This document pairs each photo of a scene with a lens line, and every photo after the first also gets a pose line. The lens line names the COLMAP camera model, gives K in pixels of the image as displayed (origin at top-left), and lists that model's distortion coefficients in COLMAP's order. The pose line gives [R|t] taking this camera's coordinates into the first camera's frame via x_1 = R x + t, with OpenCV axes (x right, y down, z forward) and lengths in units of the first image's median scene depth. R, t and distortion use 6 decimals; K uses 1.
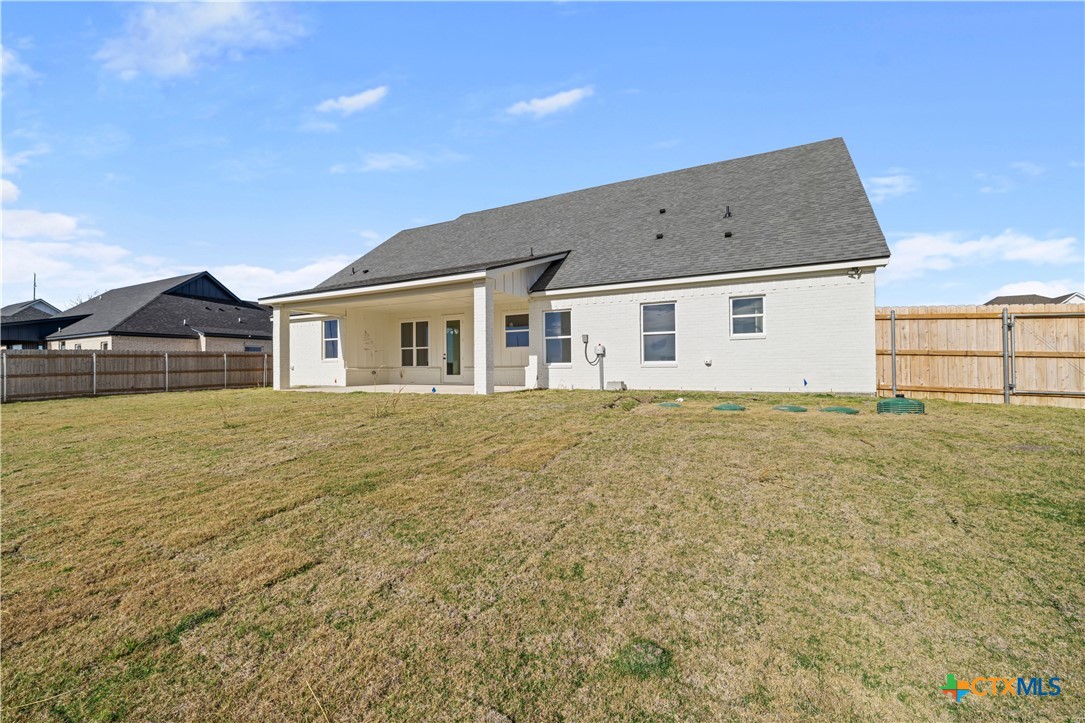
lens RADIAL K [[458.5, 0, 542.5], [0, 458.5, 361.5], [0, 0, 1]] dist [0.001612, 0.000572]
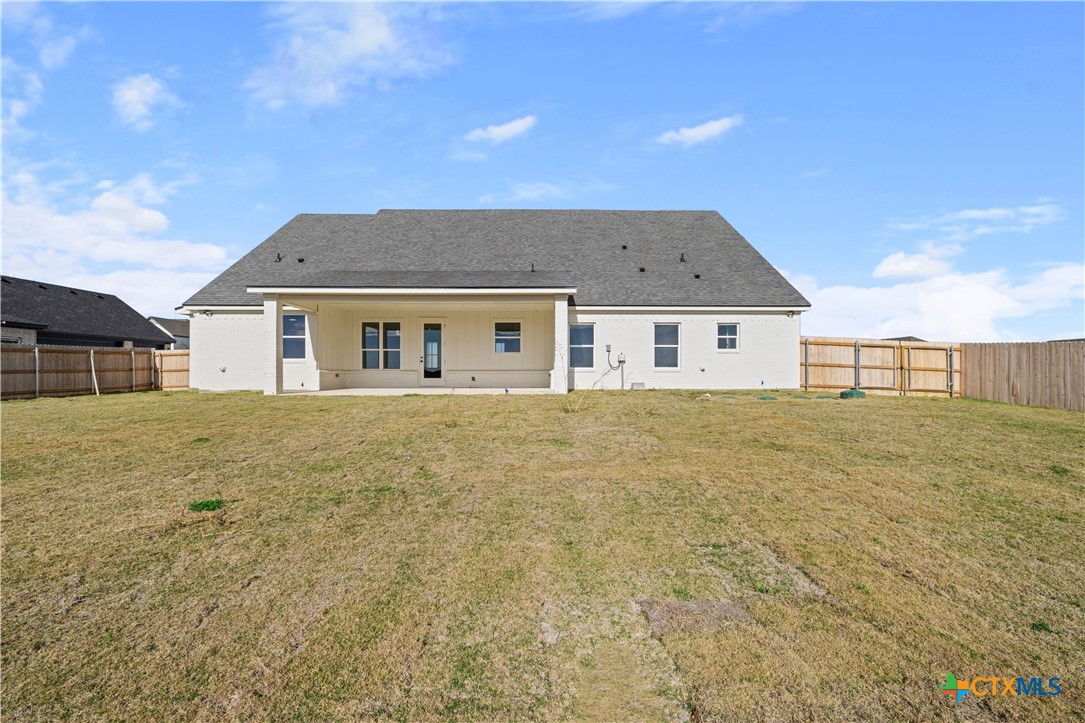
lens RADIAL K [[458.5, 0, 542.5], [0, 458.5, 361.5], [0, 0, 1]] dist [0.001612, 0.000572]
pose [[0.875871, 0.018818, 0.482178, -0.633518], [-0.013976, 0.999809, -0.013632, 0.004983], [-0.482343, 0.005201, 0.875967, 0.013894]]
